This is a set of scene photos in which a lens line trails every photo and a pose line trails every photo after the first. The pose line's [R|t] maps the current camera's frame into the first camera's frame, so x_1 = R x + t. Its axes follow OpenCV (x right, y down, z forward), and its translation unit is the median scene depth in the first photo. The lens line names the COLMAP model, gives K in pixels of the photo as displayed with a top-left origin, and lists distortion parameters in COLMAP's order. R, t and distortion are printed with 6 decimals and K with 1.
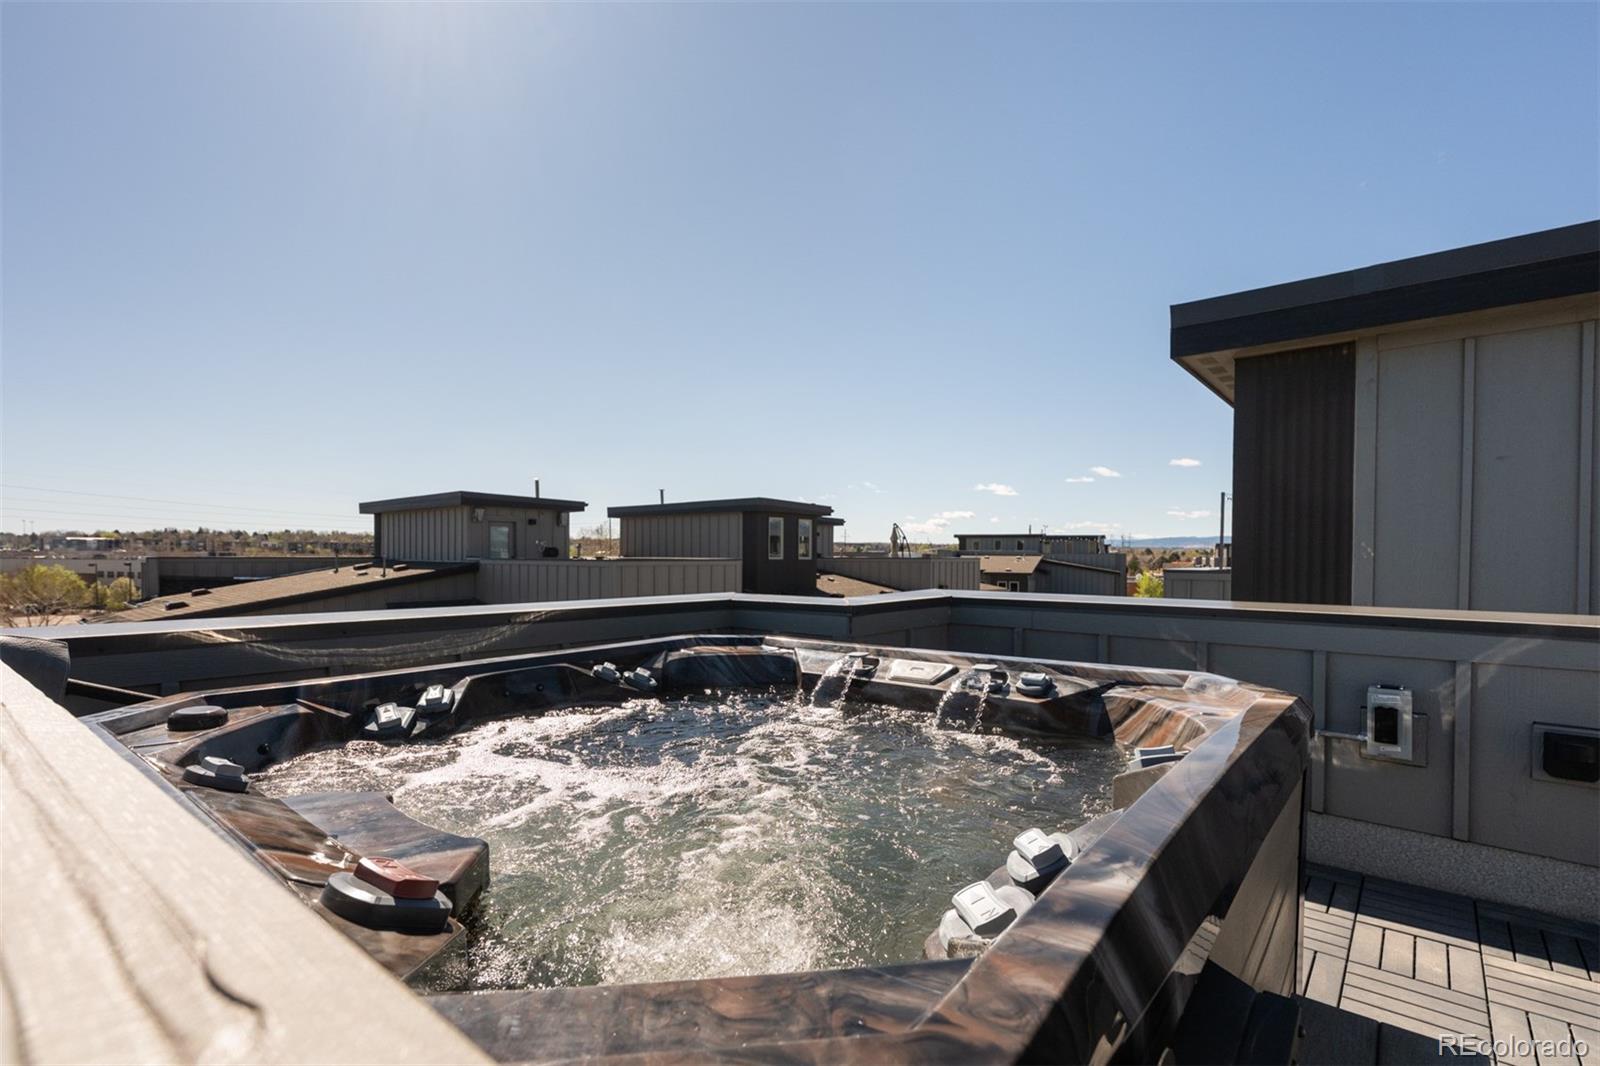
lens RADIAL K [[687.2, 0, 798.9], [0, 687.2, 570.4], [0, 0, 1]] dist [-0.000911, -0.000287]
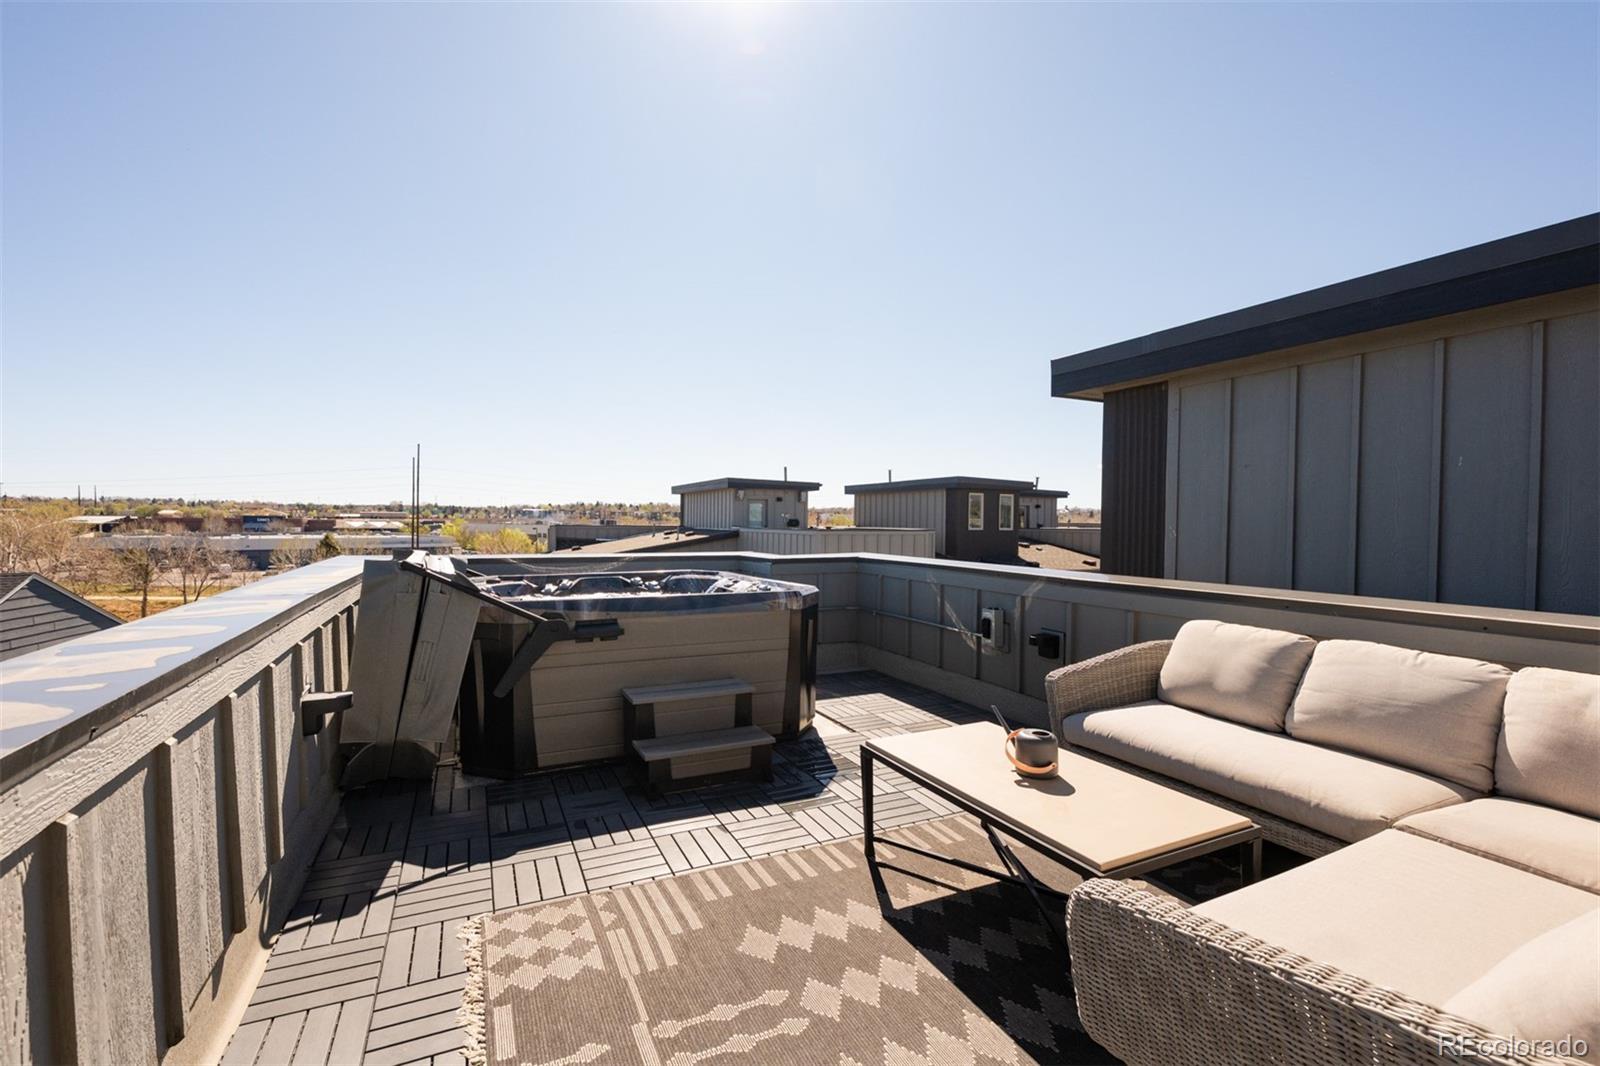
lens RADIAL K [[643.1, 0, 800.0], [0, 643.1, 533.0], [0, 0, 1]] dist [-0.001735, -0.000193]
pose [[0.916883, 0.011120, -0.399001, 0.134701], [-0.014189, 0.999888, -0.004737, -0.002165], [0.398903, 0.010005, 0.916938, -0.099247]]
